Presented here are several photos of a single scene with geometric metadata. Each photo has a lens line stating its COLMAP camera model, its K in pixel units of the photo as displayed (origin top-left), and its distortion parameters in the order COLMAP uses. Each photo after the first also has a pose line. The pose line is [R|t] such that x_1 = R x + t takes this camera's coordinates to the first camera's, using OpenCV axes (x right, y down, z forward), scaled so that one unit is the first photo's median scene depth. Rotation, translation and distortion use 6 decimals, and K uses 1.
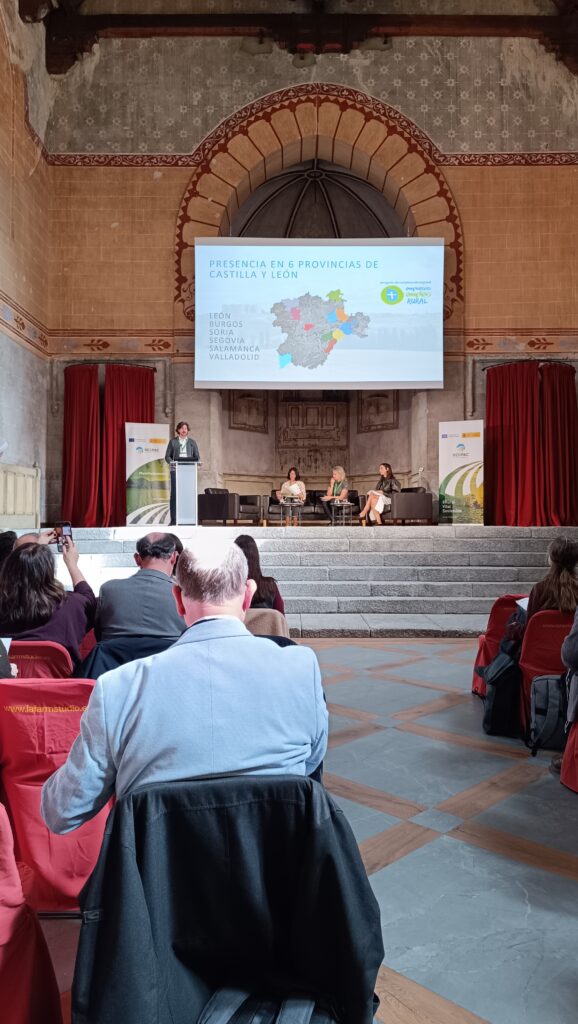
lens RADIAL K [[693.1, 0, 289.0], [0, 693.1, 512.0], [0, 0, 1]] dist [0.039213, -0.052034]
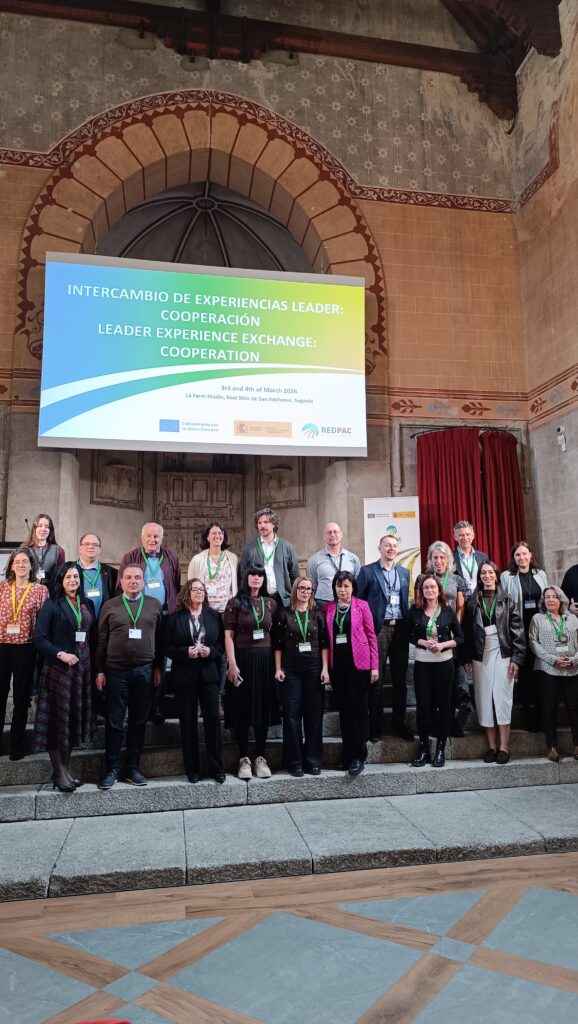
lens RADIAL K [[695.3, 0, 308.4], [0, 695.3, 504.9], [0, 0, 1]] dist [0.033391, -0.052757]
pose [[0.980758, 0.014518, 0.194684, 0.000218], [0.010019, 0.992174, -0.124458, -0.023210], [-0.194968, 0.124014, 0.972938, 0.233336]]
